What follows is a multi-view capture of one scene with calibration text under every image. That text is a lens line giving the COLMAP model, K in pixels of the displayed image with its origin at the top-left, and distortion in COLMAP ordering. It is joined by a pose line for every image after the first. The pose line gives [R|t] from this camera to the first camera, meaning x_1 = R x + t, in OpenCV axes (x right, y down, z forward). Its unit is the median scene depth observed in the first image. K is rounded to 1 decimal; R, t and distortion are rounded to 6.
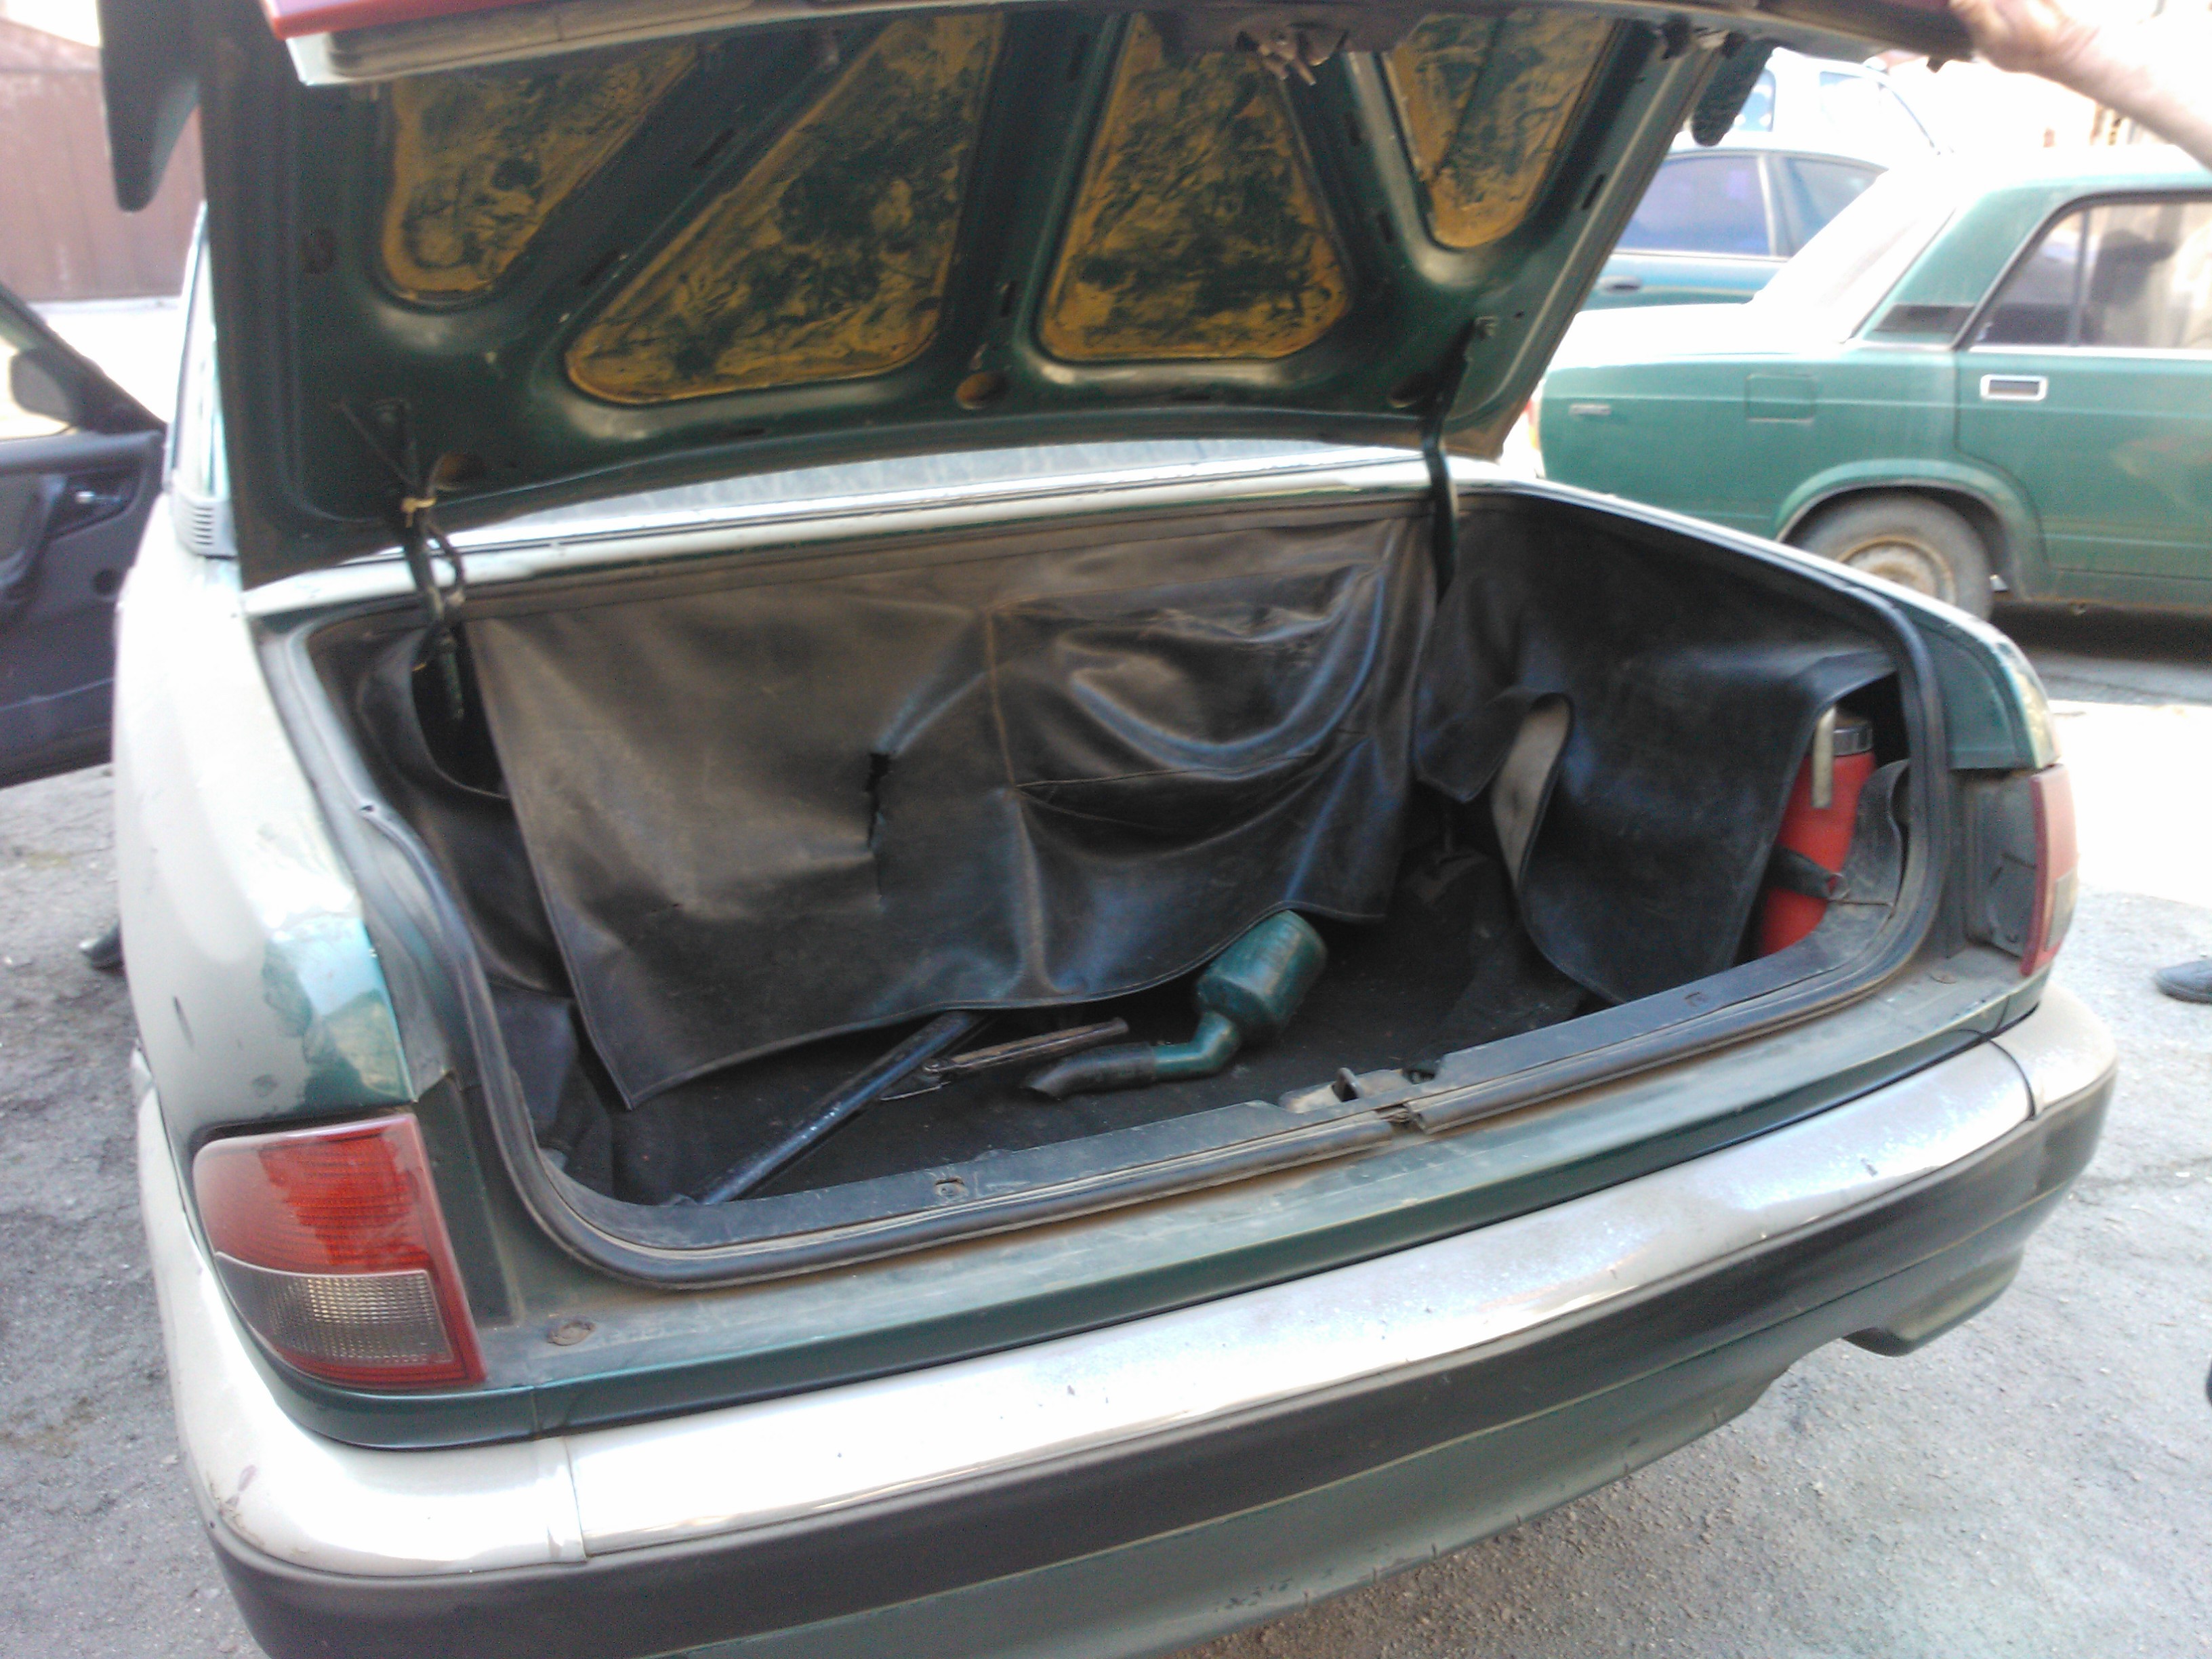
lens RADIAL K [[1747.9, 0, 1104.7], [0, 1747.9, 806.9], [0, 0, 1]] dist [0.011308, -0.007132]
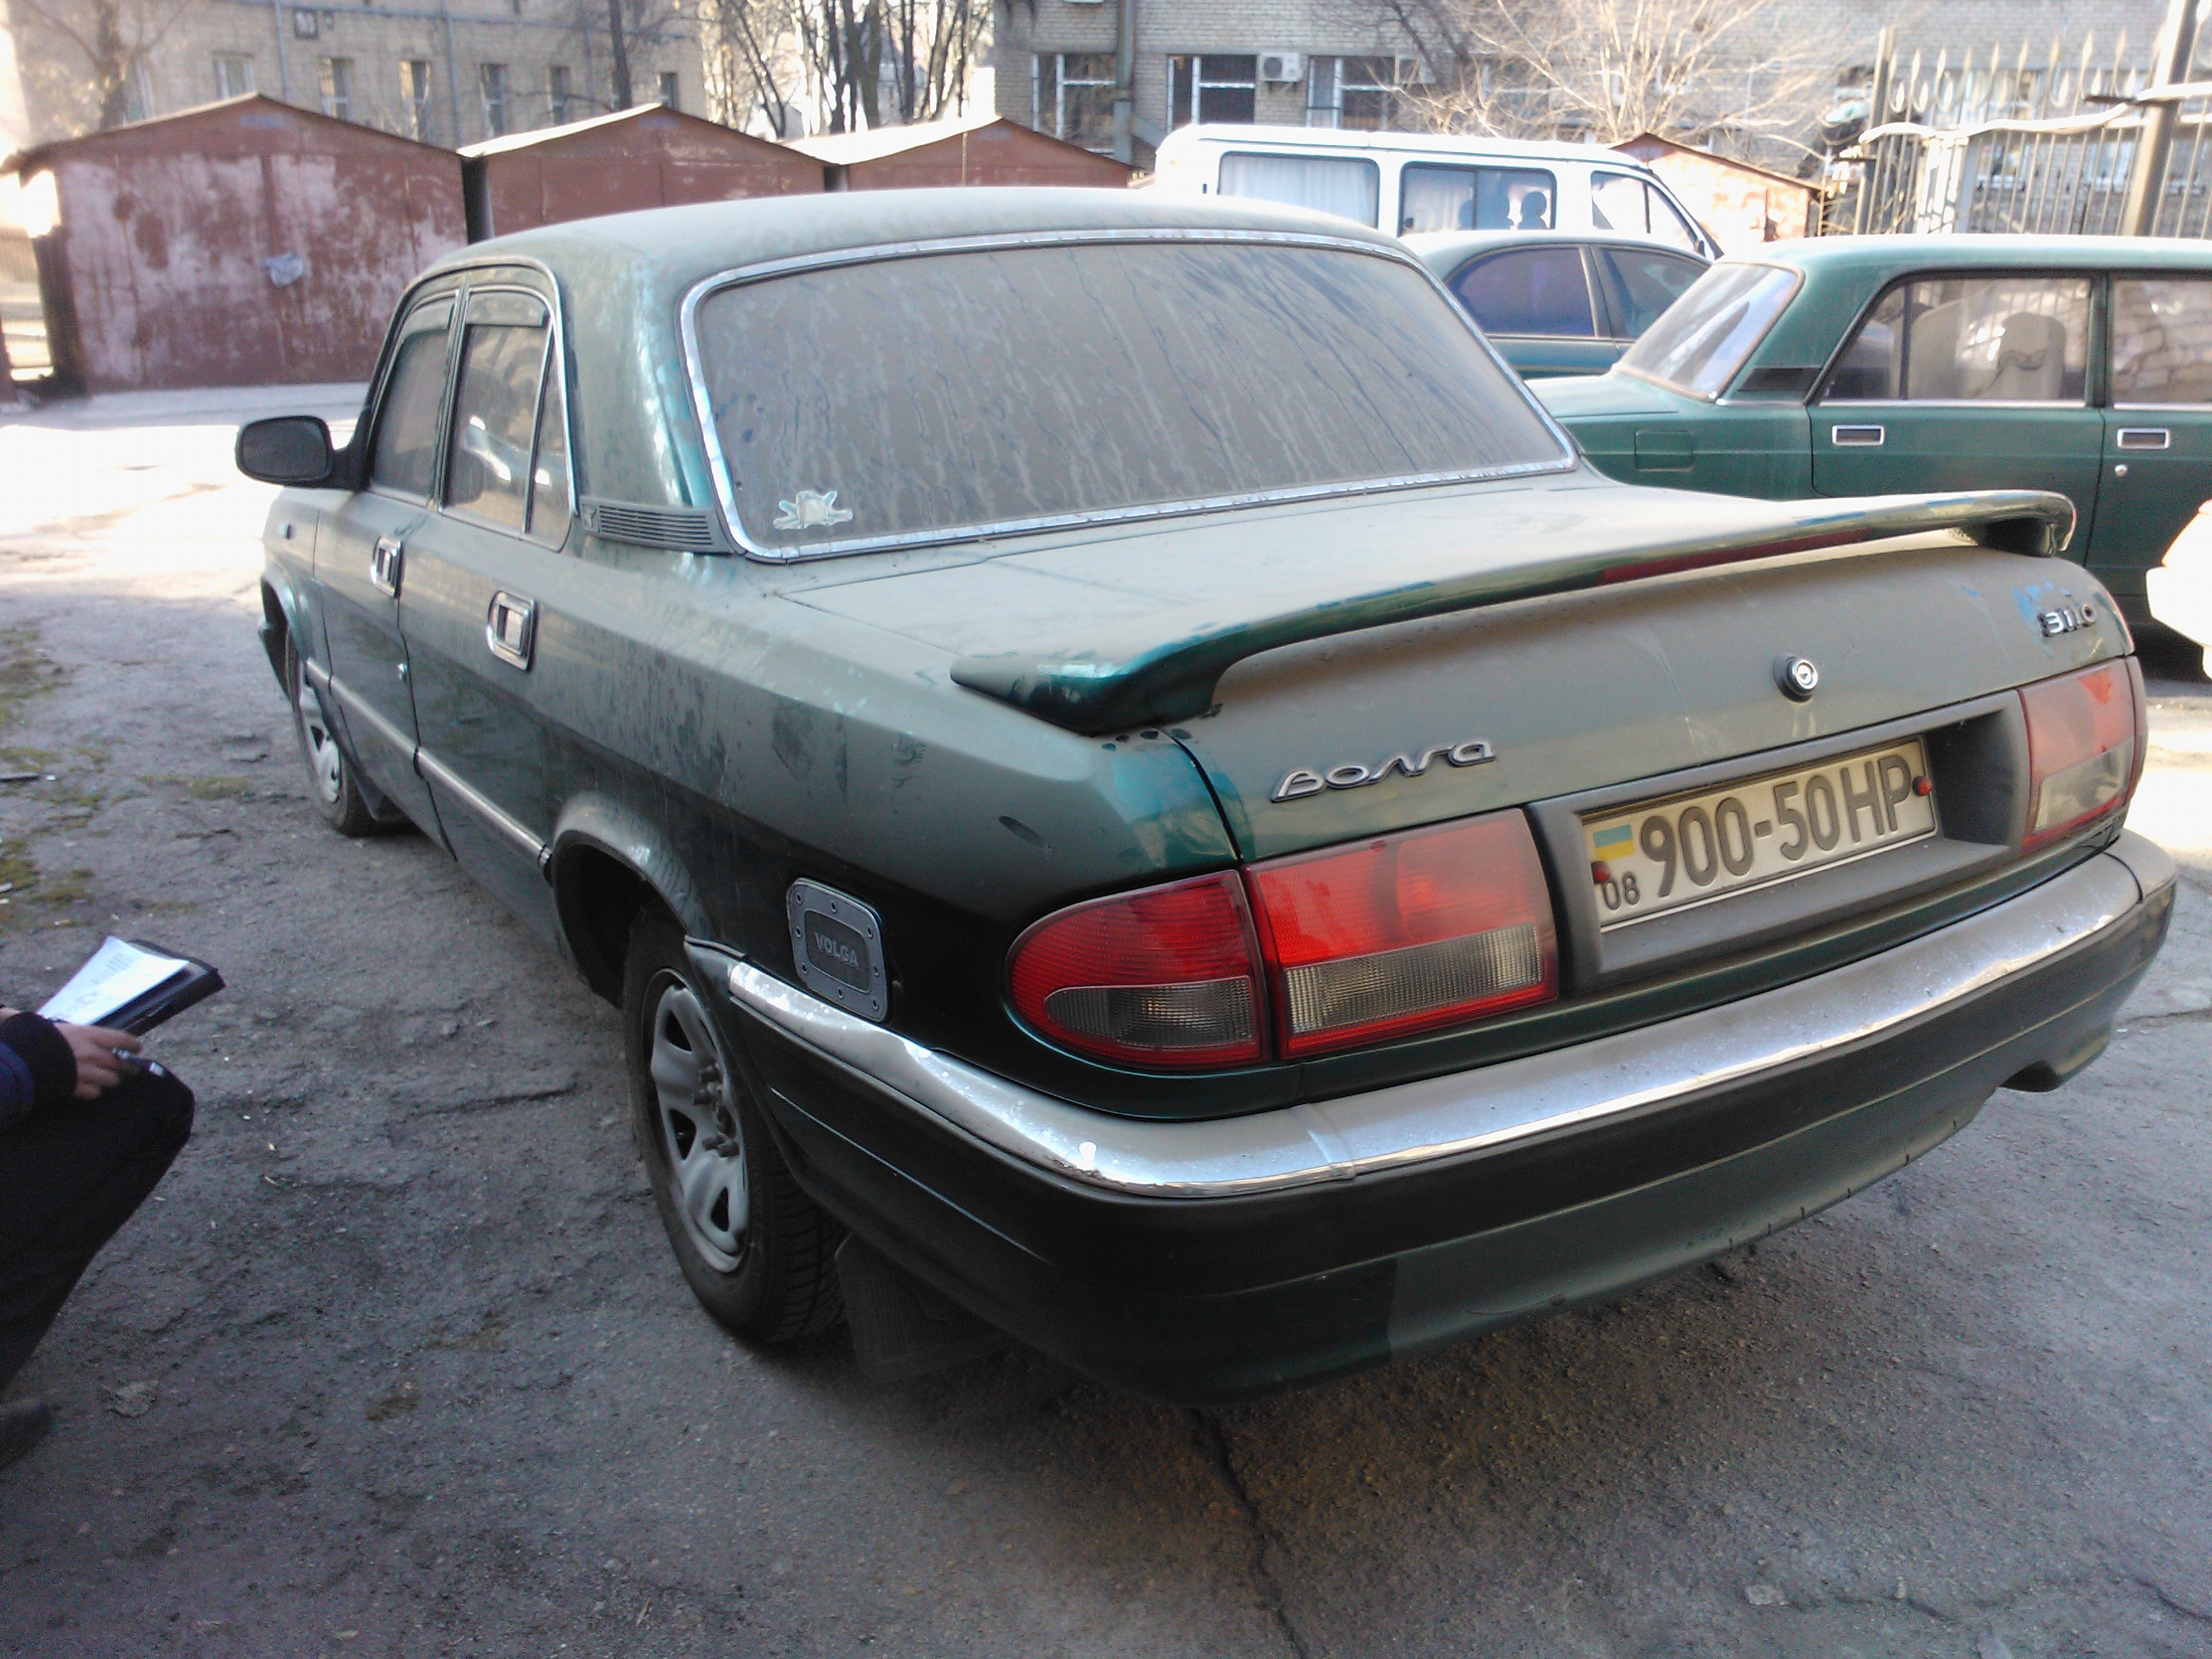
lens RADIAL K [[1747.9, 0, 1109.1], [0, 1747.9, 852.9], [0, 0, 1]] dist [0.011308, -0.007132]
pose [[0.989927, -0.049911, 0.132492, -0.334669], [0.053632, 0.998256, -0.024665, 0.094333], [-0.131030, 0.031523, 0.990877, -0.195416]]
